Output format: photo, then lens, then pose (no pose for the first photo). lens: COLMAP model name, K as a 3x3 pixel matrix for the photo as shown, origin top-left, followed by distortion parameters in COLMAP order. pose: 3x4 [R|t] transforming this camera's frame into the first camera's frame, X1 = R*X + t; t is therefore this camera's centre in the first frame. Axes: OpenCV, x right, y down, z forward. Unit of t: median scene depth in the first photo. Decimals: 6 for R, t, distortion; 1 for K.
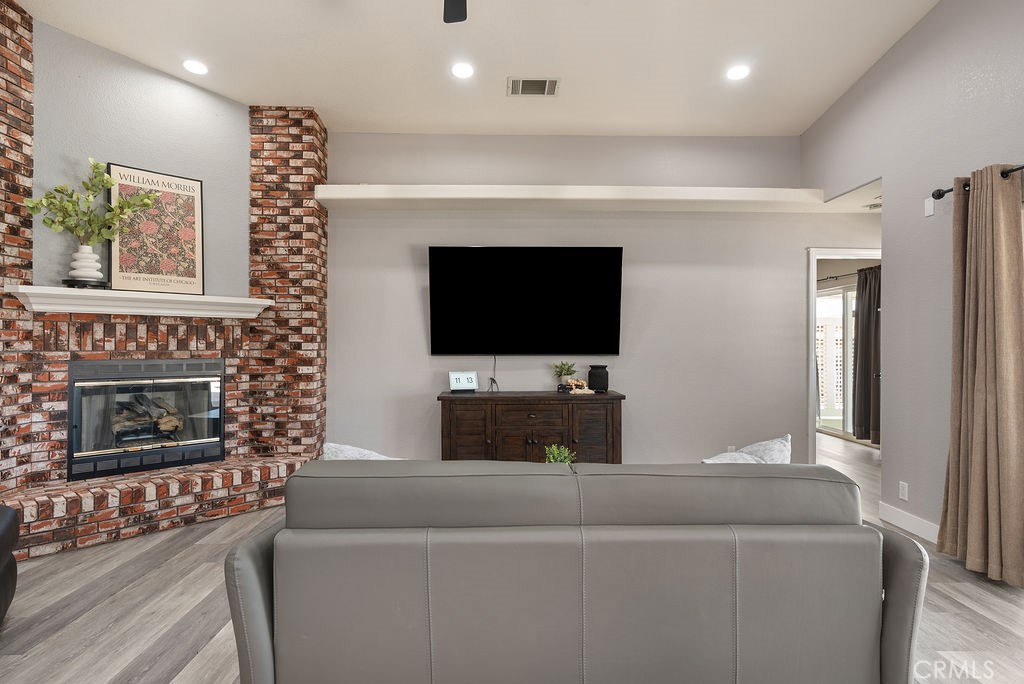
lens RADIAL K [[541.3, 0, 509.1], [0, 541.3, 344.8], [0, 0, 1]] dist [-0.003426, -0.001951]
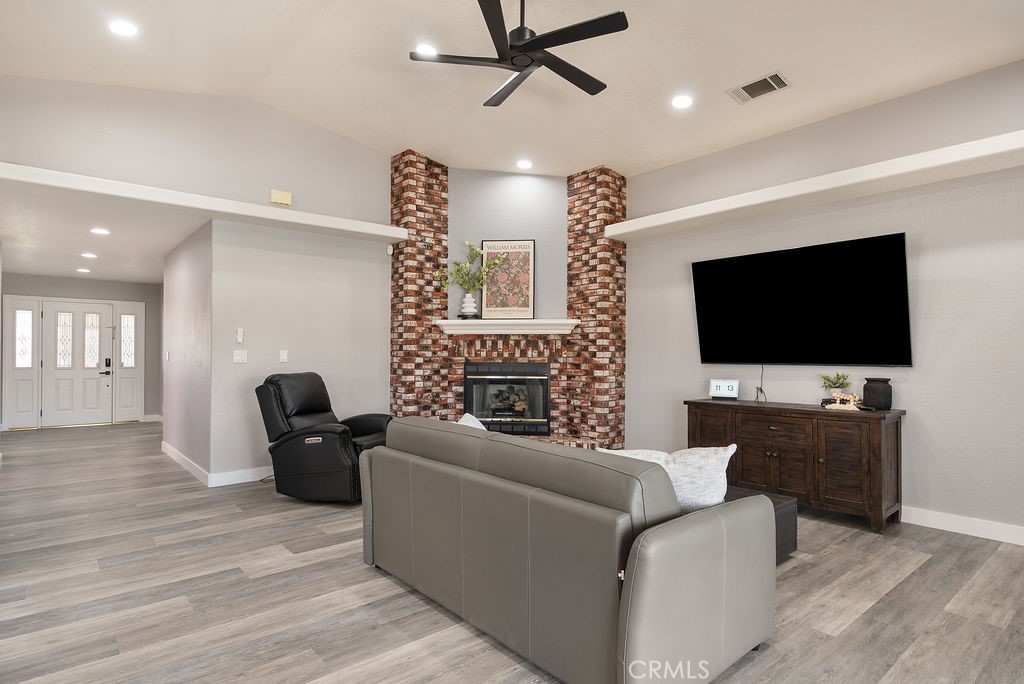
lens RADIAL K [[541.3, 0, 509.1], [0, 541.3, 344.8], [0, 0, 1]] dist [-0.003426, -0.001951]
pose [[0.630860, -0.011701, -0.775809, 0.476314], [-0.001792, 0.999862, -0.016538, 0.001282], [0.775895, 0.011823, 0.630751, 0.036205]]
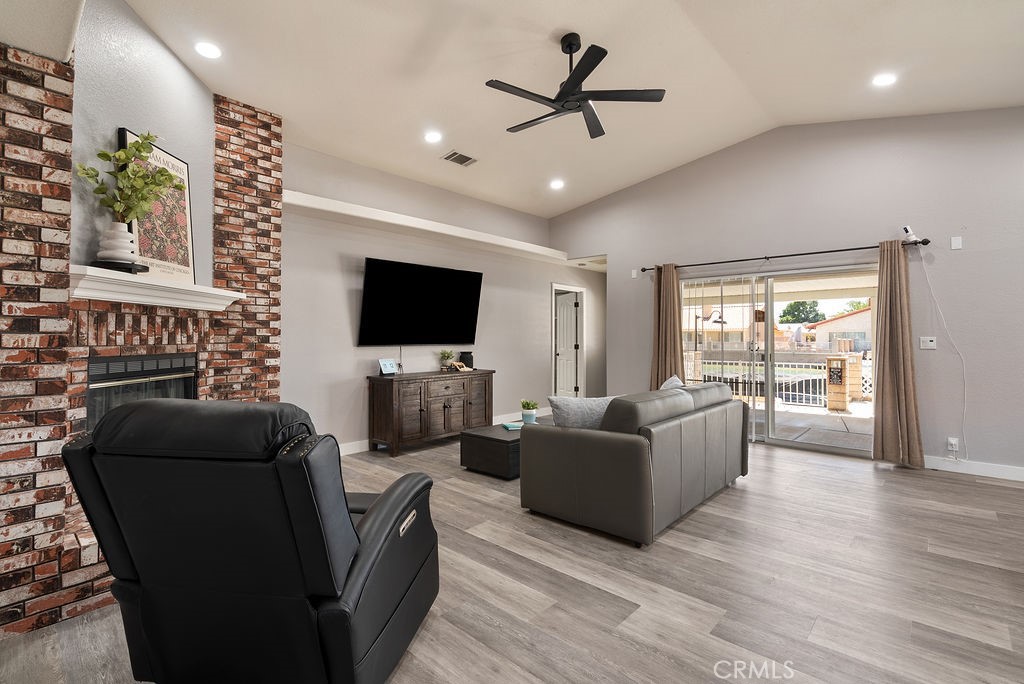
lens RADIAL K [[473.7, 0, 499.0], [0, 473.7, 334.7], [0, 0, 1]] dist [-0.012476, 0.000265]
pose [[0.704262, 0.003194, 0.709933, -0.721045], [0.001083, 0.999984, -0.005574, -0.001042], [-0.709939, 0.004694, 0.704247, 0.037874]]
